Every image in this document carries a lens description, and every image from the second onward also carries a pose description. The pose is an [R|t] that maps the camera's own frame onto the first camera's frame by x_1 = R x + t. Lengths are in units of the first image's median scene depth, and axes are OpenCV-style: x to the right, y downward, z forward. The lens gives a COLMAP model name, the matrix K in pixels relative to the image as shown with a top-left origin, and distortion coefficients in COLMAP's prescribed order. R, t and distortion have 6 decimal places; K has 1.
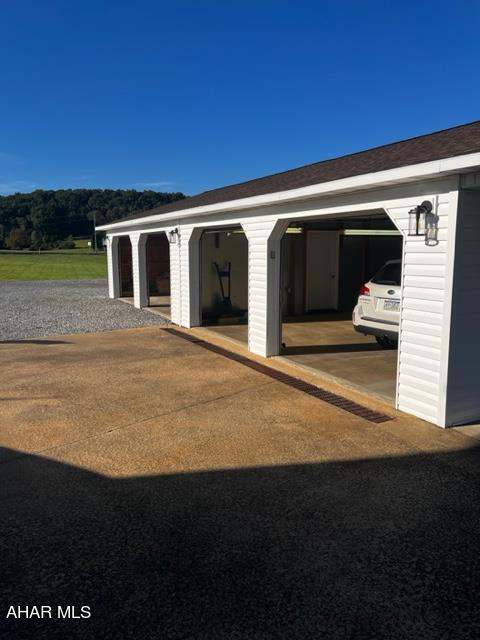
lens RADIAL K [[487.5, 0, 240.0], [0, 487.5, 320.0], [0, 0, 1]] dist [0.043038, -0.000006]
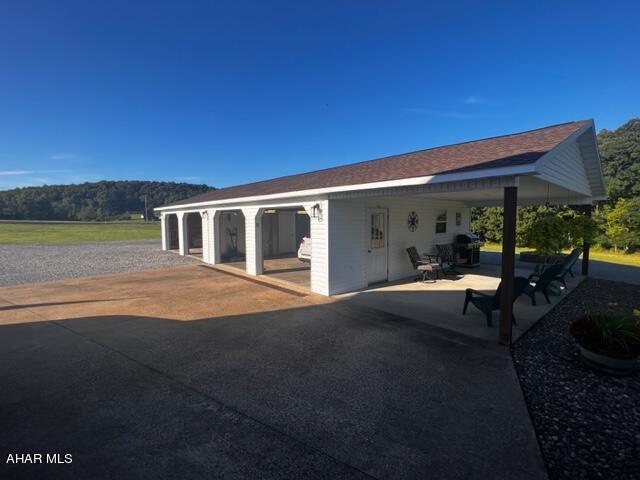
lens RADIAL K [[303.3, 0, 320.0], [0, 303.3, 240.0], [0, 0, 1]] dist [-0.001529, -0.000135]
pose [[0.970987, -0.021412, 0.238173, 0.012964], [0.039119, 0.996789, -0.069869, 0.021354], [-0.235913, 0.077159, 0.968706, -0.212954]]
